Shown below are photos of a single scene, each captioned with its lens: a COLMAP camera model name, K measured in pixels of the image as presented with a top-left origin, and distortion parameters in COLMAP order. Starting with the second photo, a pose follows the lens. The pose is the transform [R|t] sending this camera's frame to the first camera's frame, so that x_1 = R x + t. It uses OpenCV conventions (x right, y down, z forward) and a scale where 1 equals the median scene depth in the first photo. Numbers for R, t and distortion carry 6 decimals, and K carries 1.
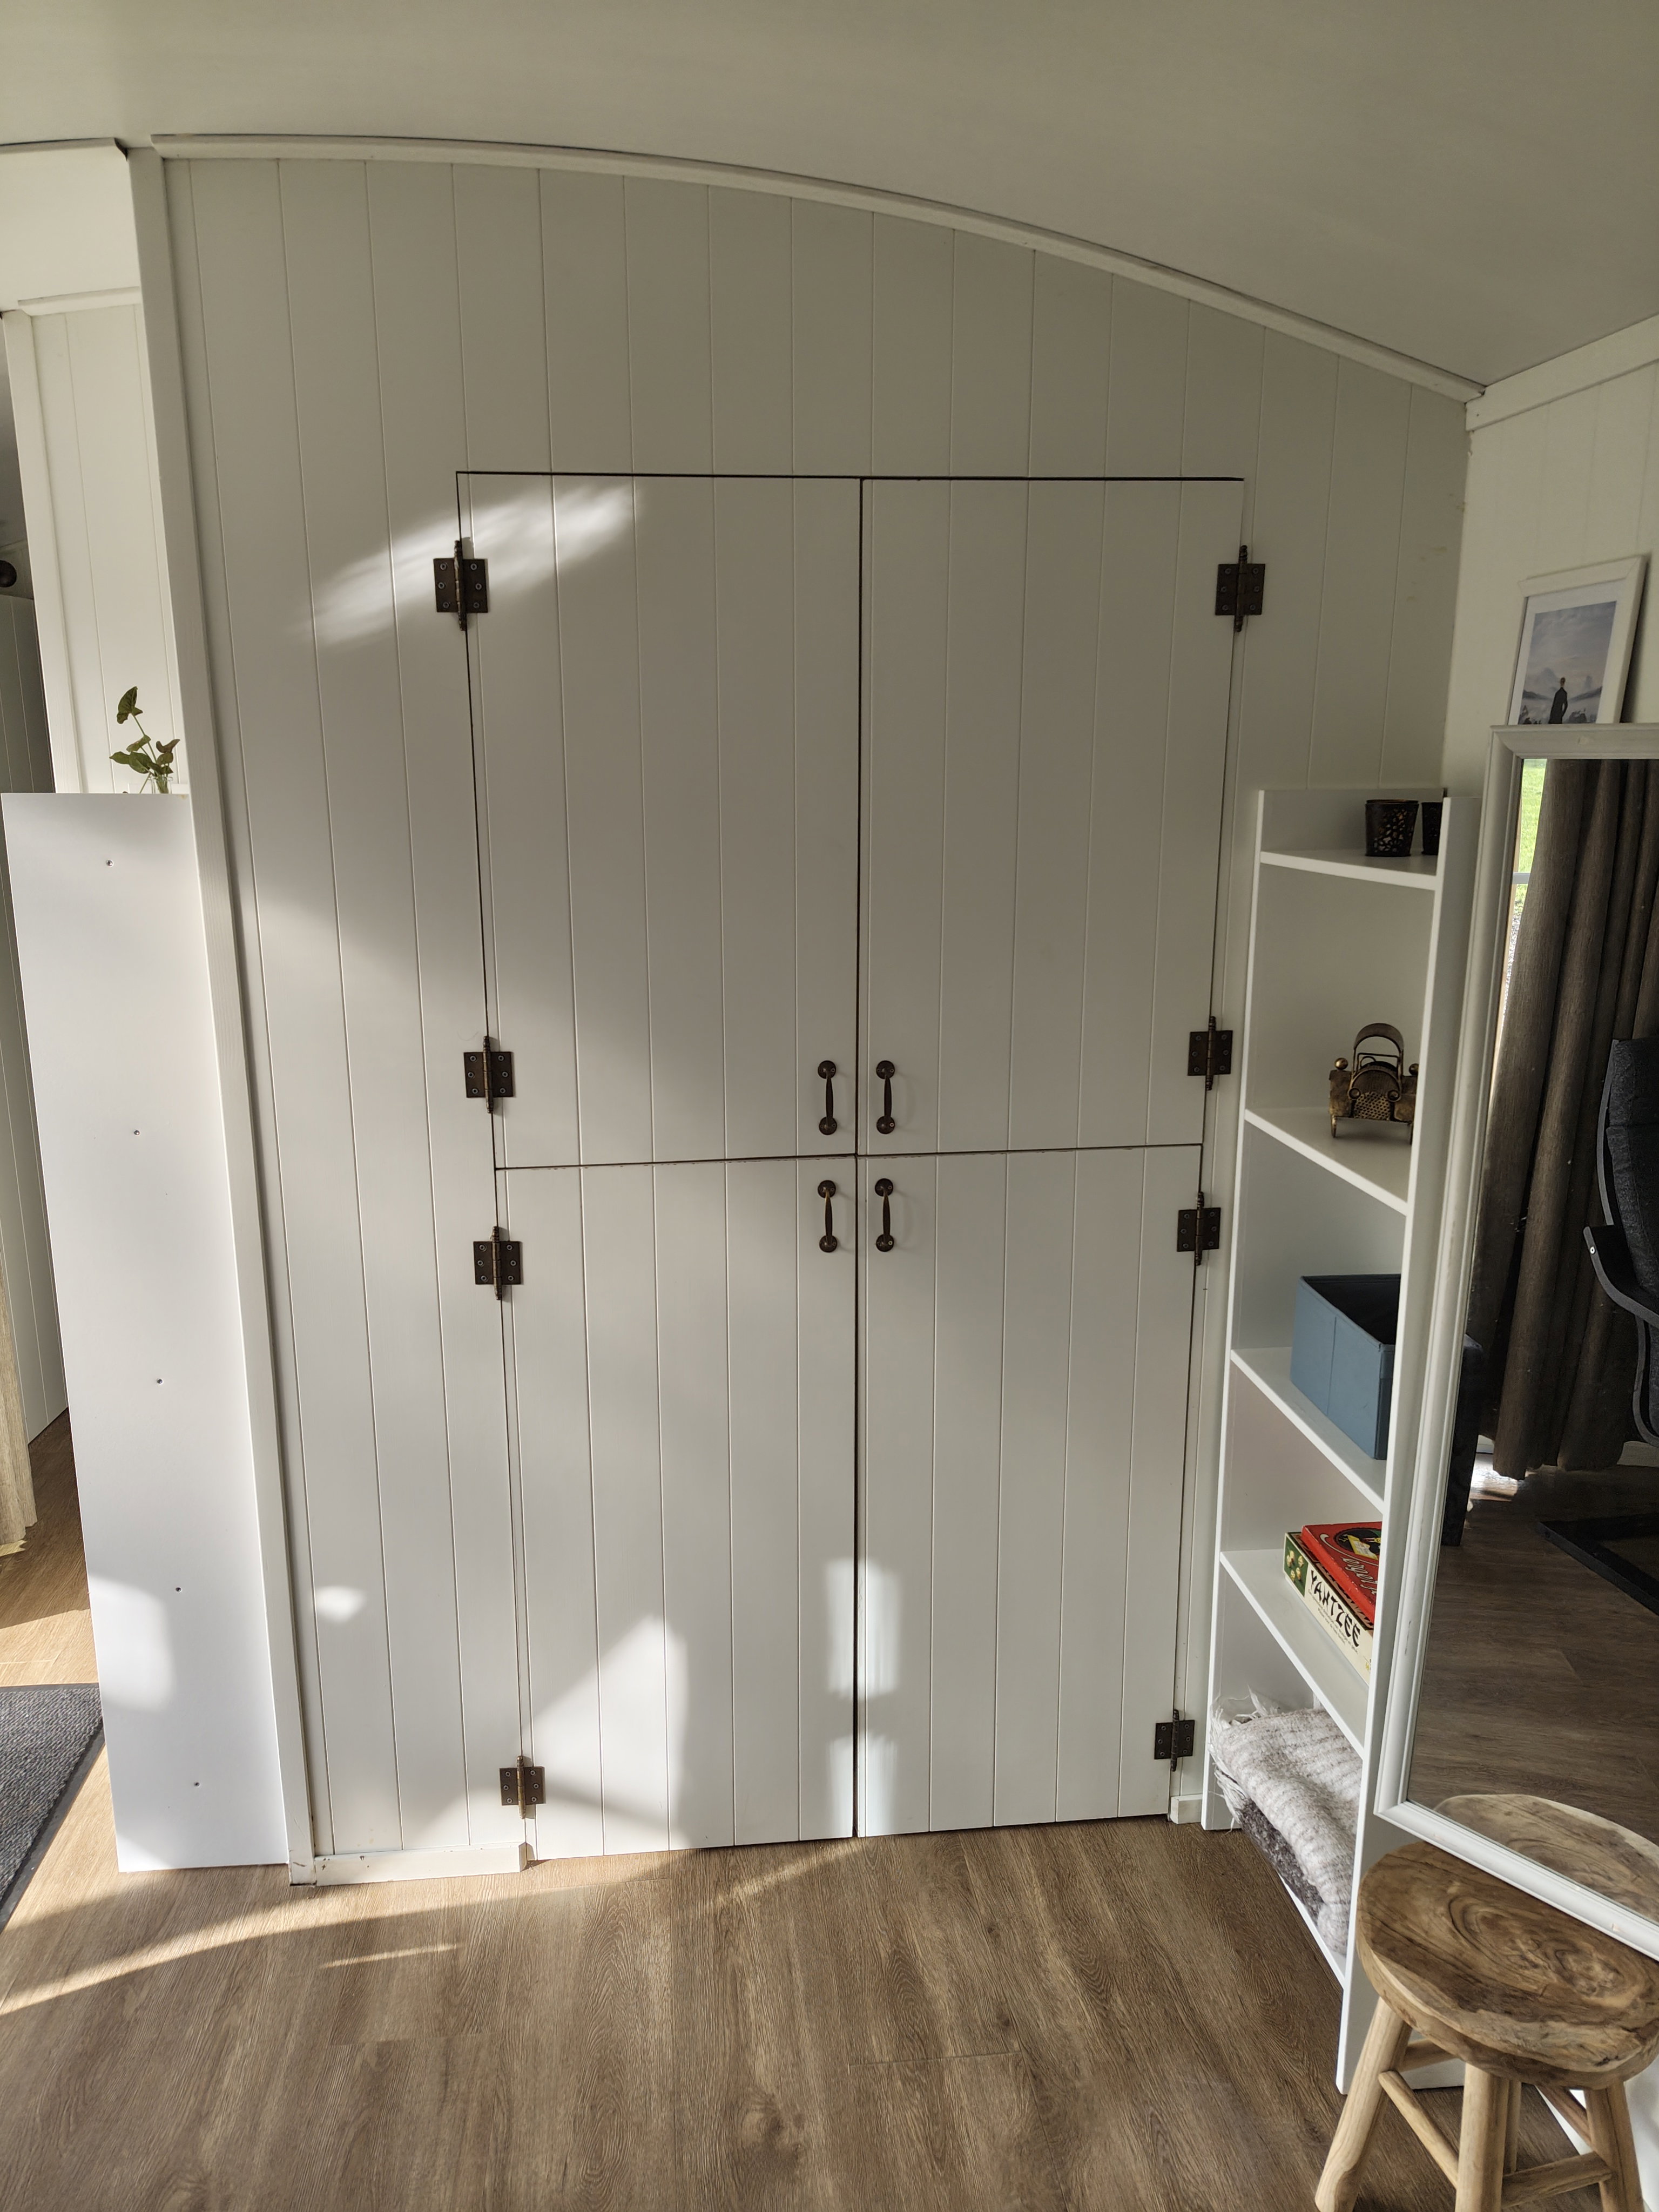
lens RADIAL K [[1553.5, 0, 821.2], [0, 1553.5, 1102.4], [0, 0, 1]] dist [0.038017, -0.043001]
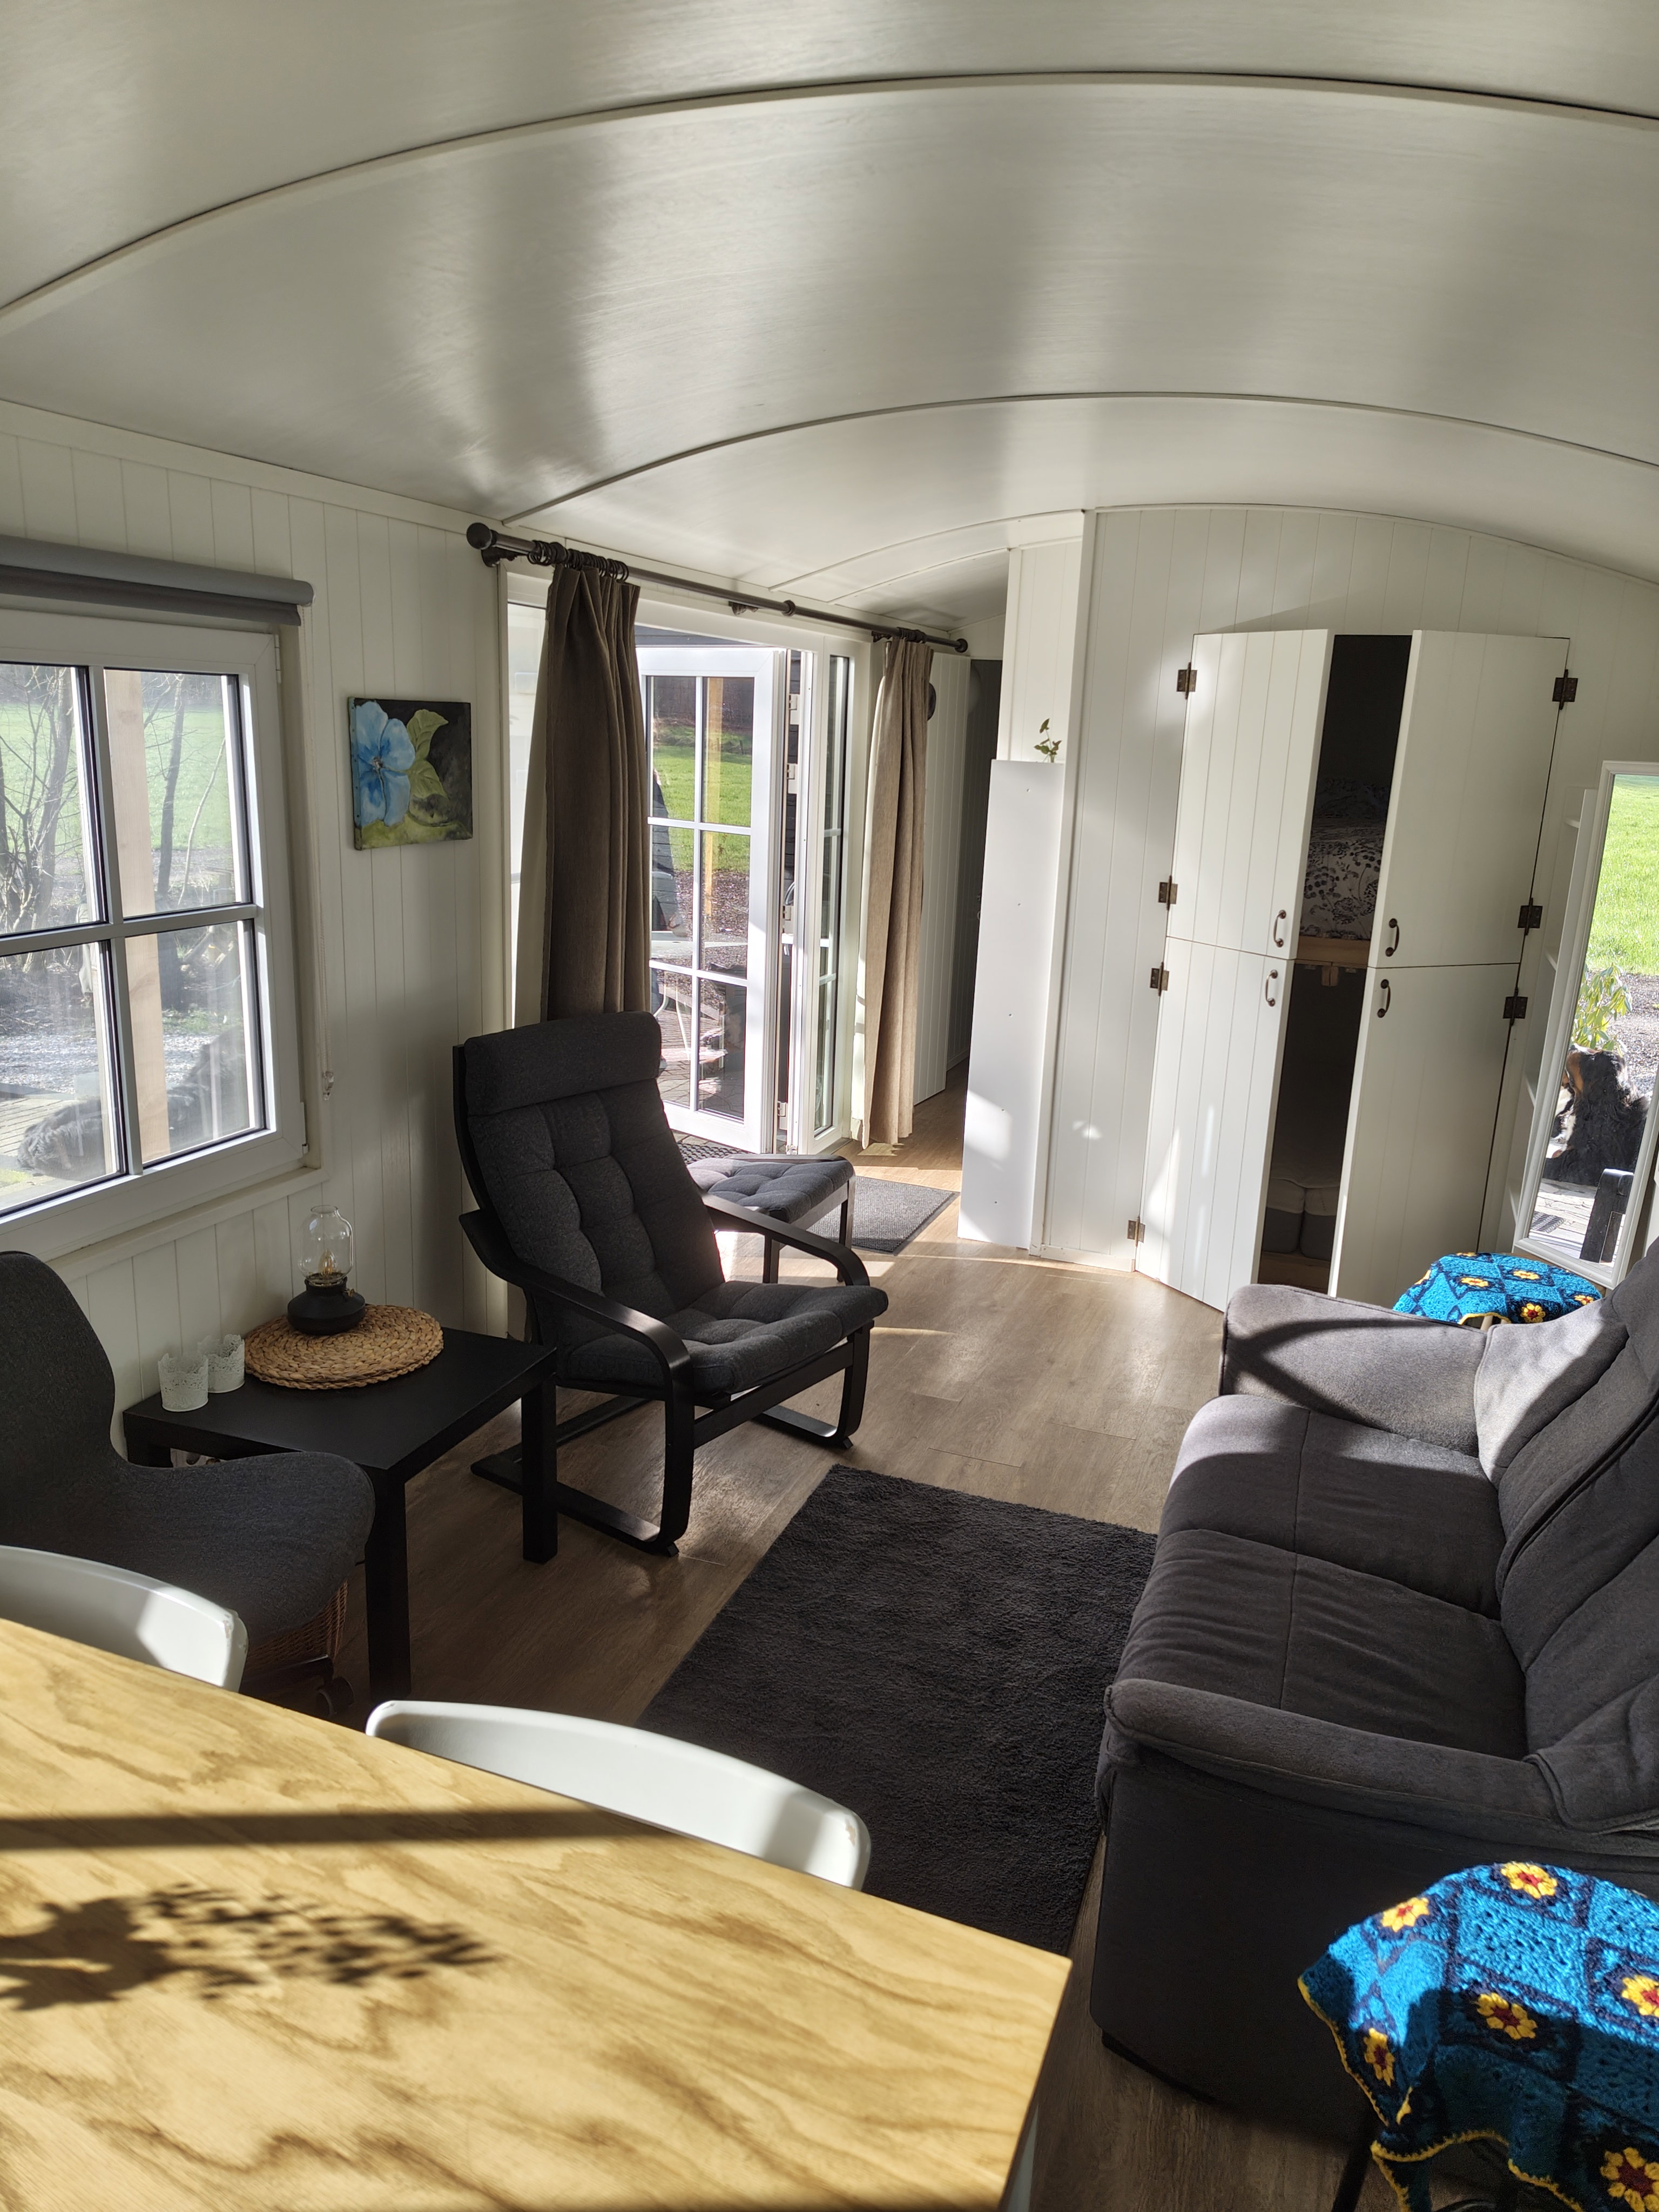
lens RADIAL K [[1553.5, 0, 832.5], [0, 1553.5, 1108.1], [0, 0, 1]] dist [0.038017, -0.043001]
pose [[0.898963, 0.143419, -0.413881, 0.334483], [-0.139152, 0.989438, 0.040619, 0.272172], [0.415335, 0.021077, 0.909424, -1.282249]]
